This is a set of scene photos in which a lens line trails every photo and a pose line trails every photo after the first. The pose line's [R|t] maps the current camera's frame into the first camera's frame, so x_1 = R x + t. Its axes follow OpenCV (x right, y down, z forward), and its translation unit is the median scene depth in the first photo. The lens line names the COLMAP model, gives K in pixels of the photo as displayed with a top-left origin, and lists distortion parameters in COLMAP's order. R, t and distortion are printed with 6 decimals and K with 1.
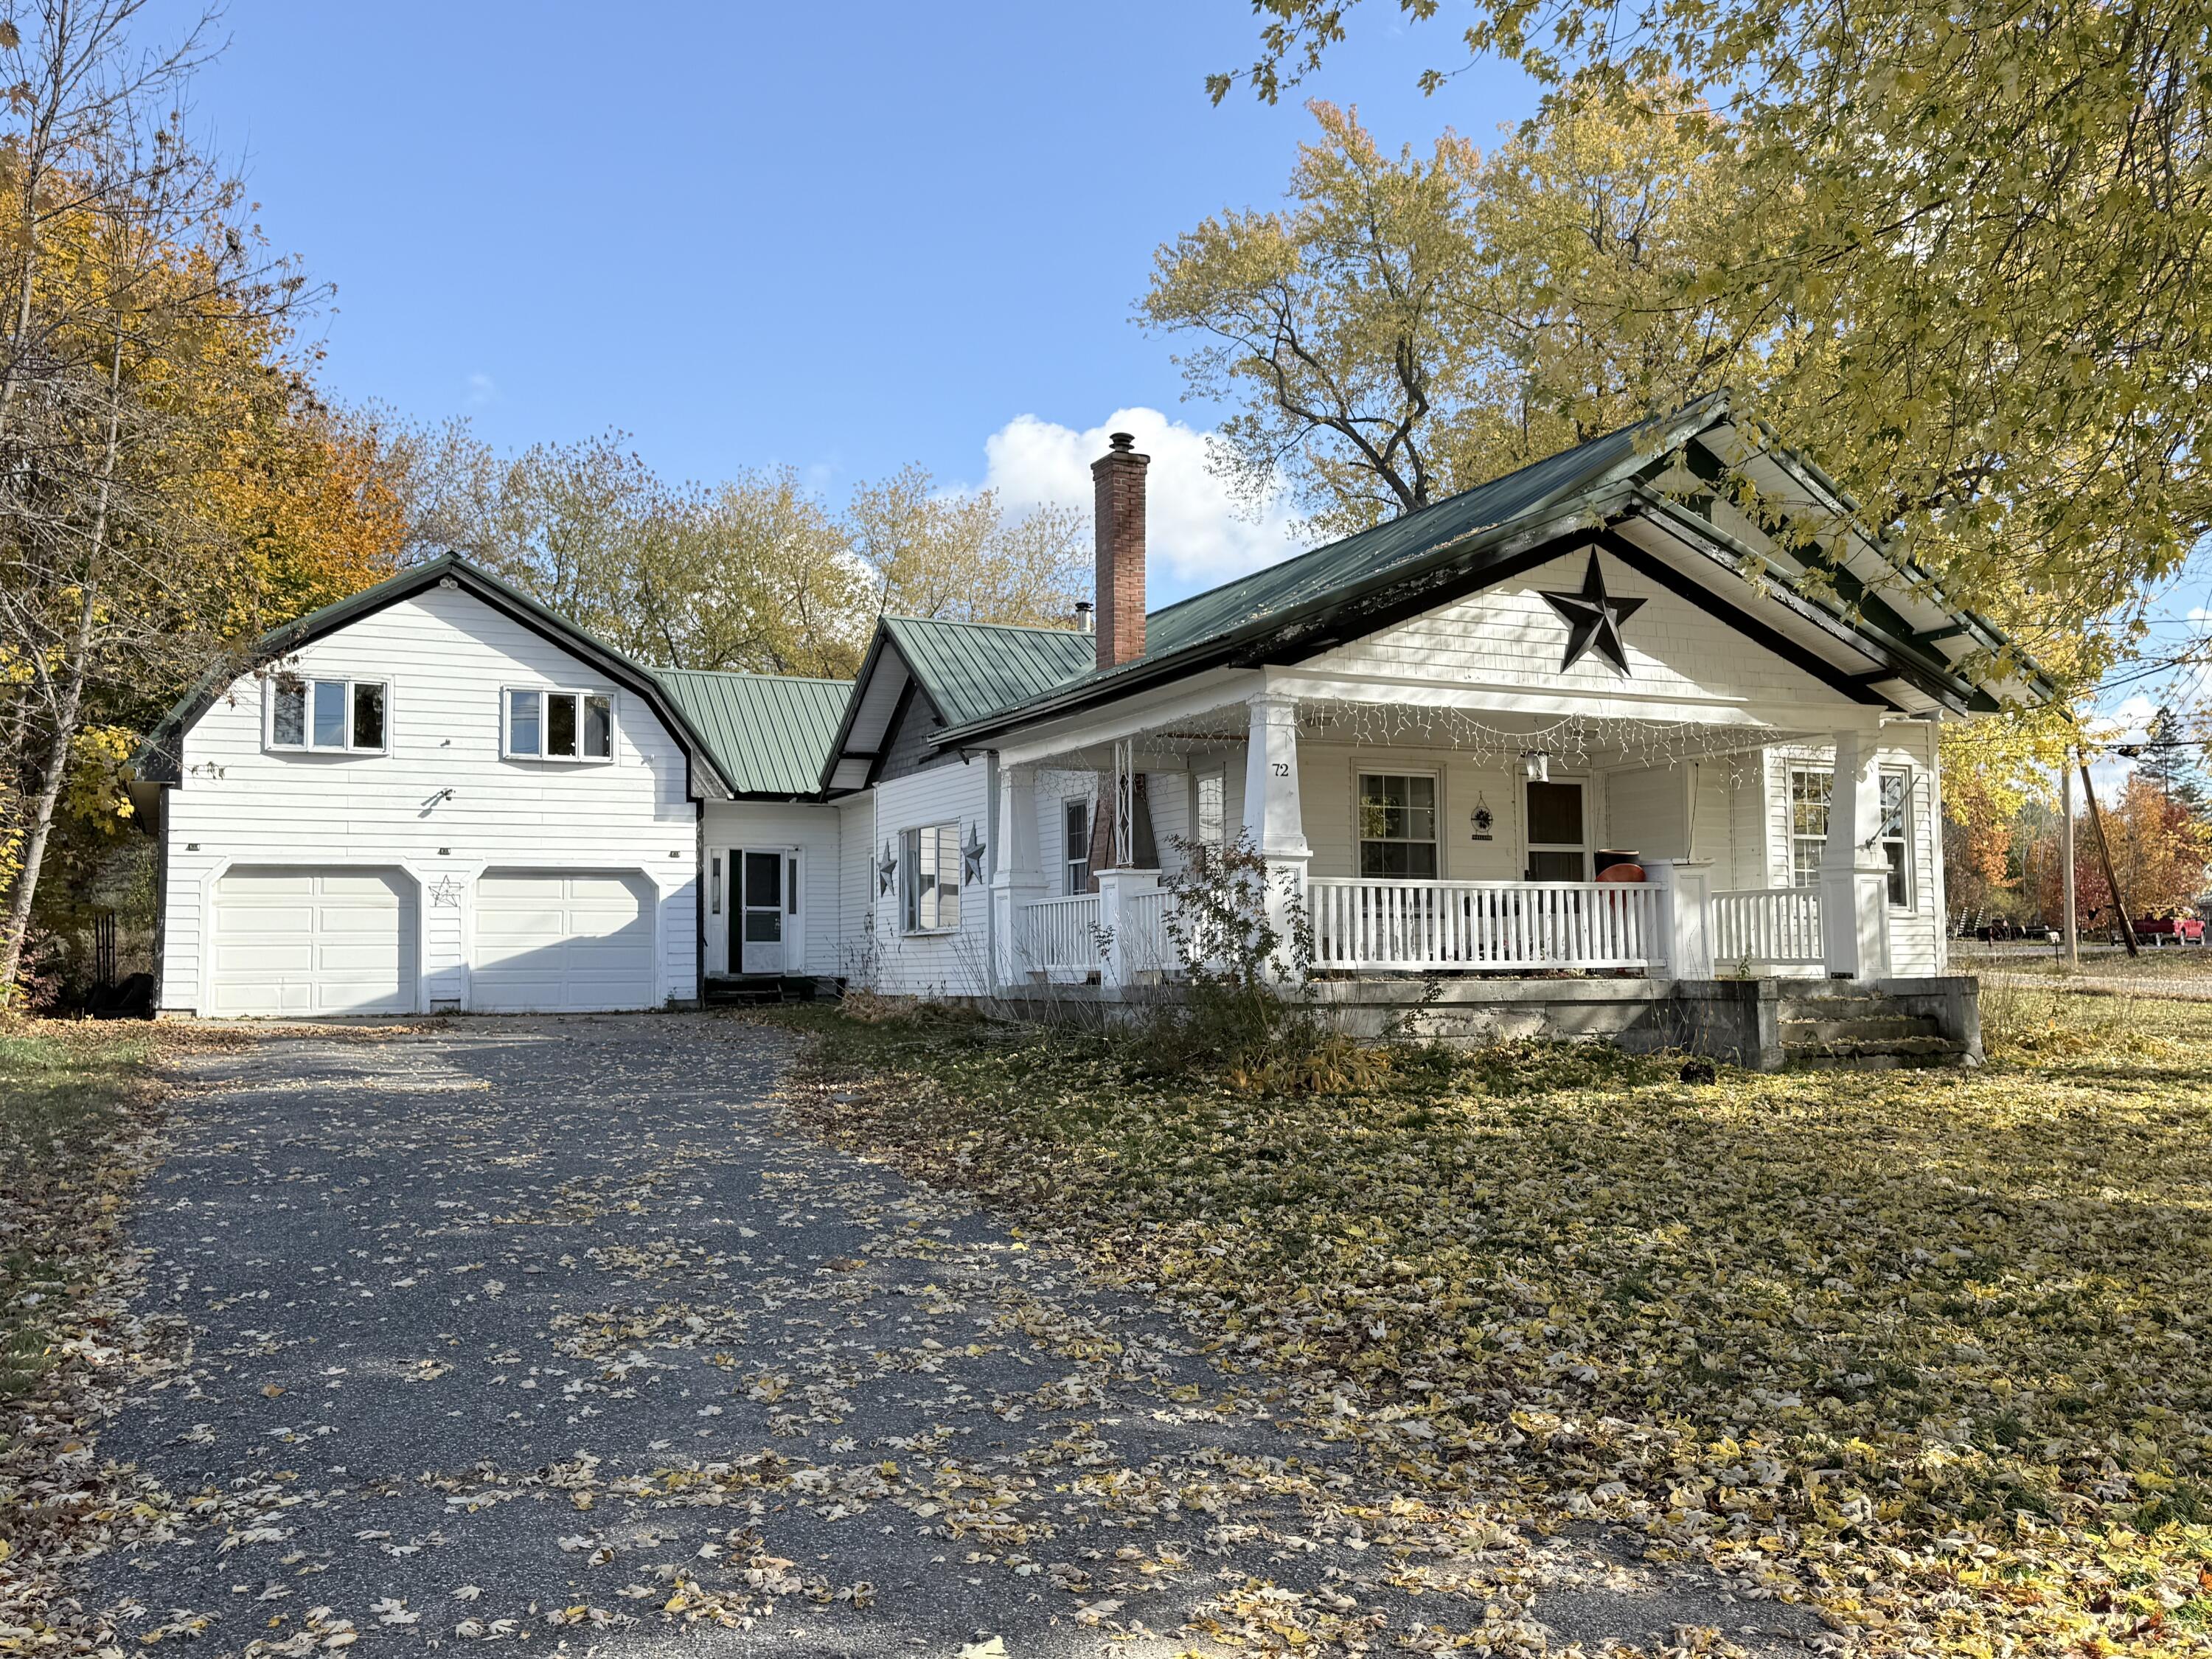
lens RADIAL K [[1899.2, 0, 1106.0], [0, 1899.2, 829.5], [0, 0, 1]] dist [0.094061, -0.005015]
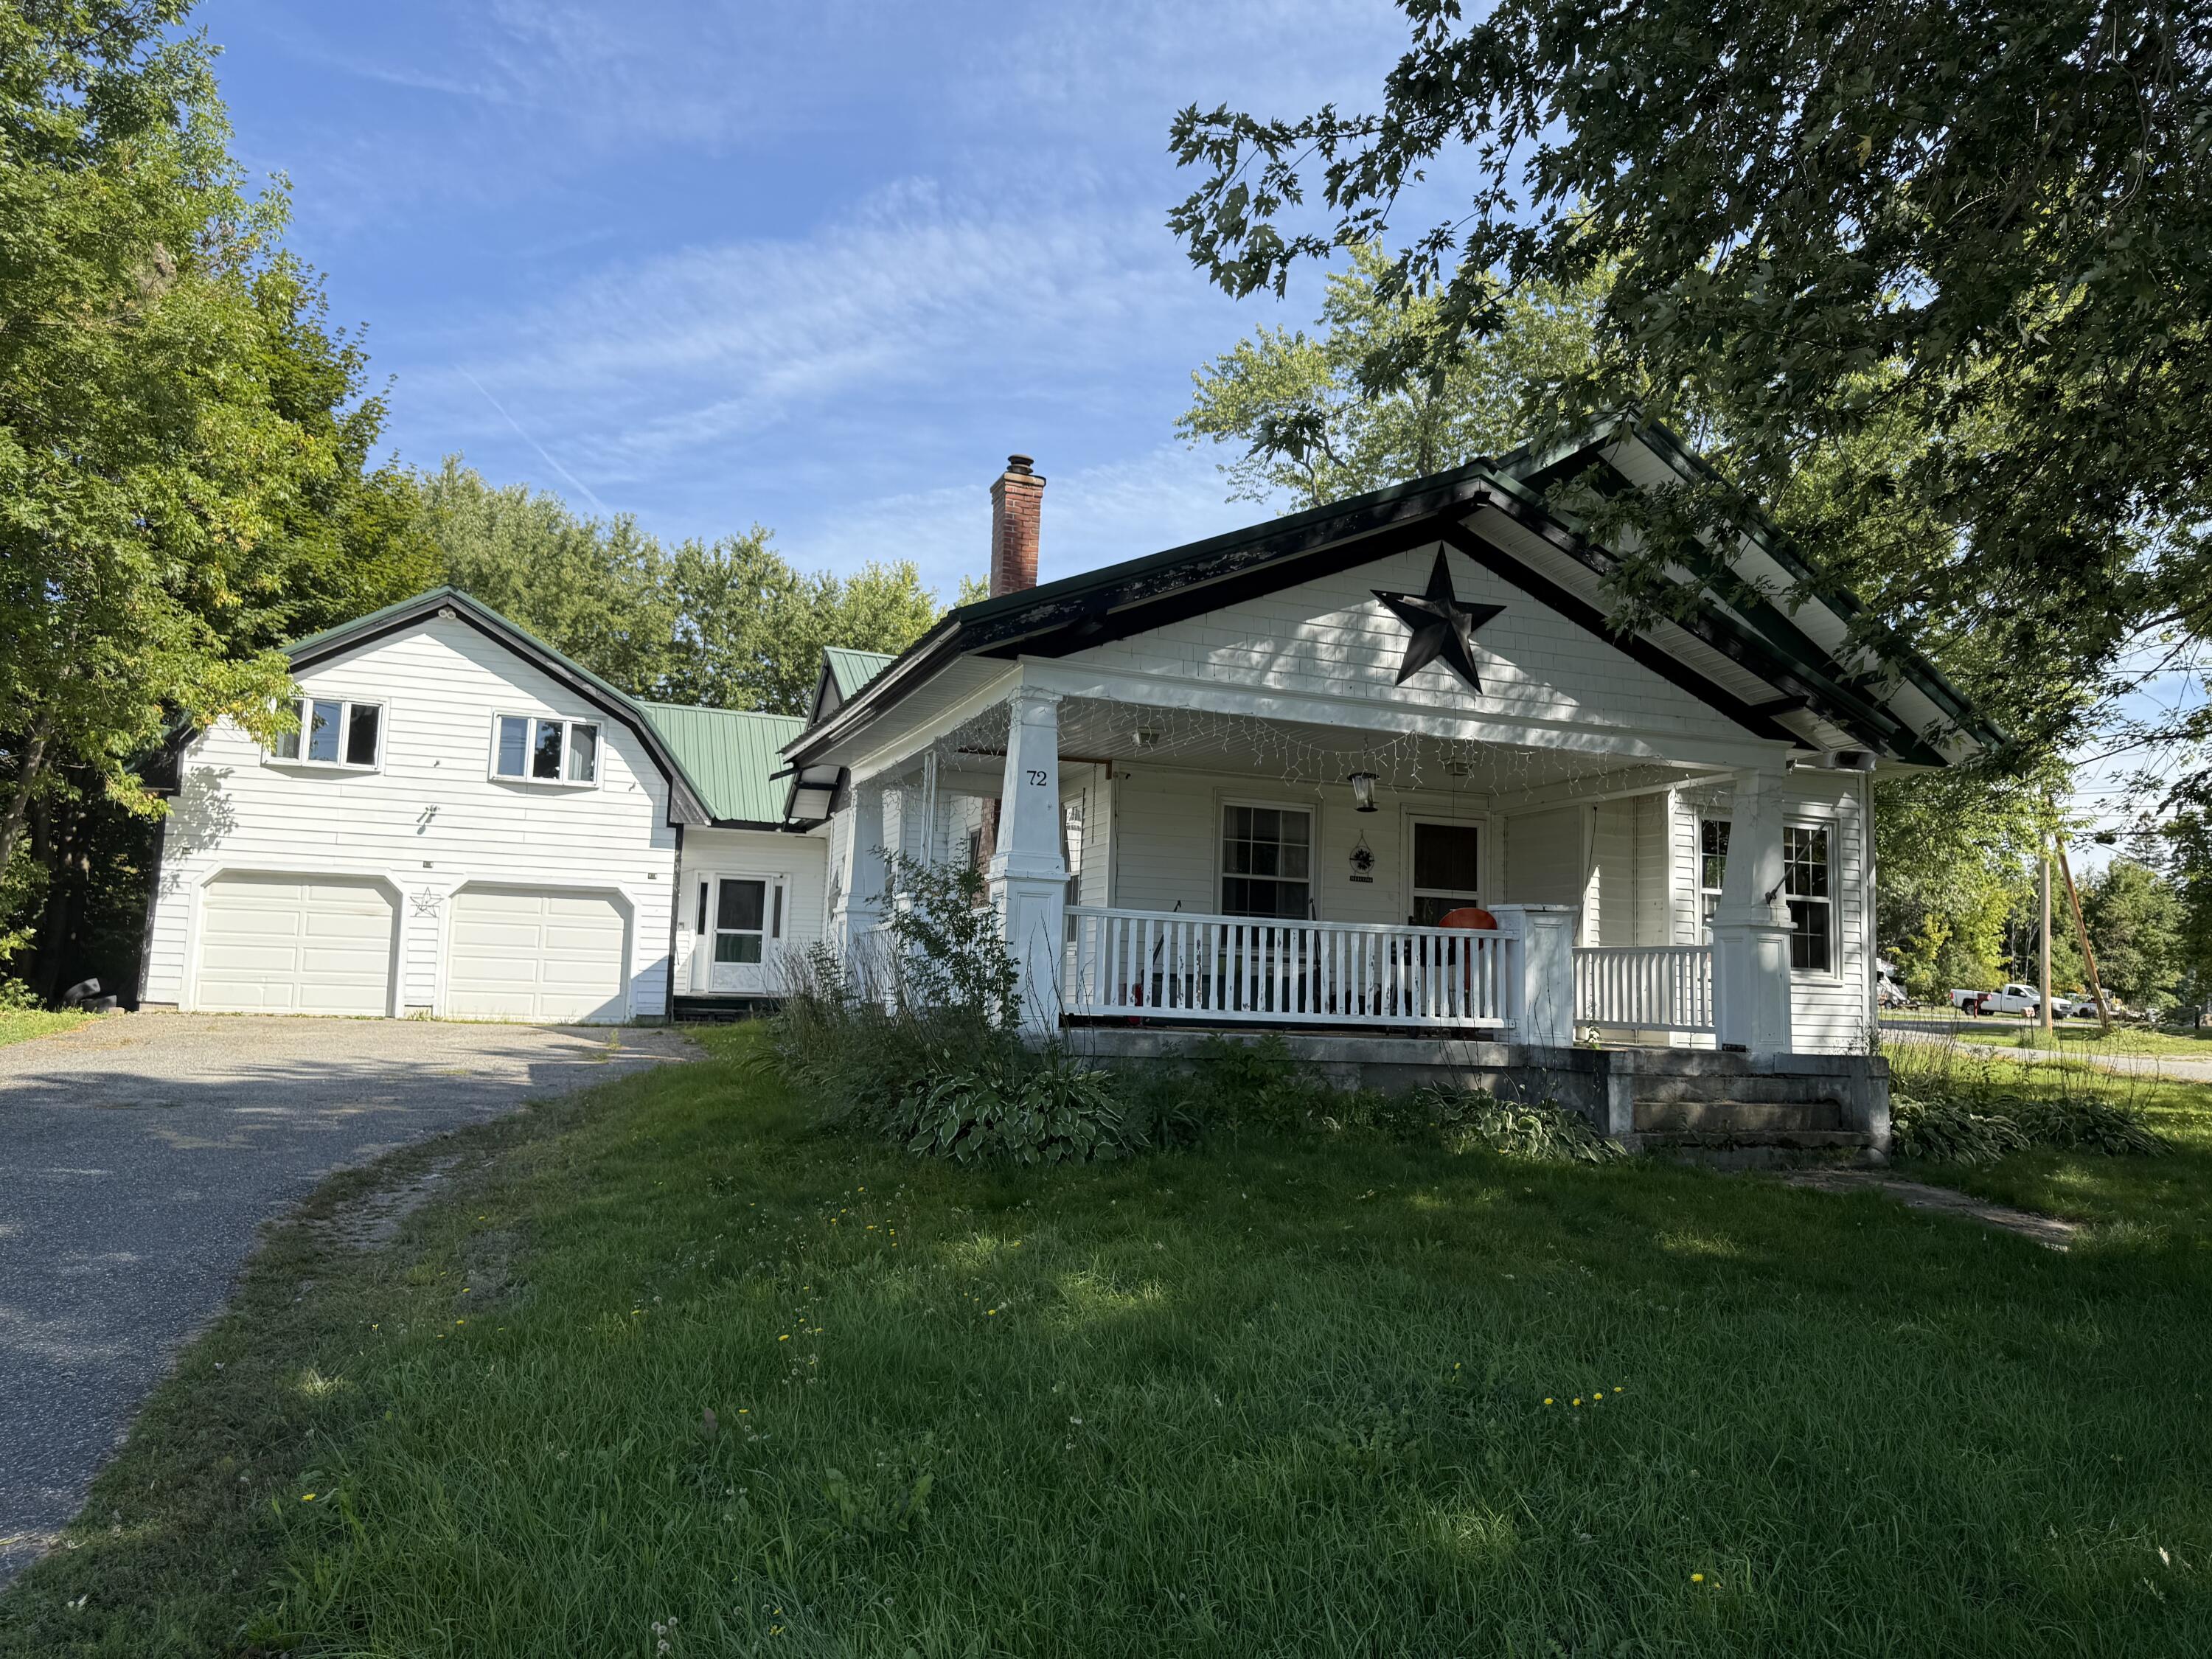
lens RADIAL K [[1539.3, 0, 1106.0], [0, 1539.3, 829.5], [0, 0, 1]] dist [0.152902, -0.269000]
pose [[0.996023, 0.034131, -0.082299, 0.101790], [-0.037036, 0.998734, -0.034029, 0.007902], [0.081033, 0.036941, 0.996027, 0.175916]]
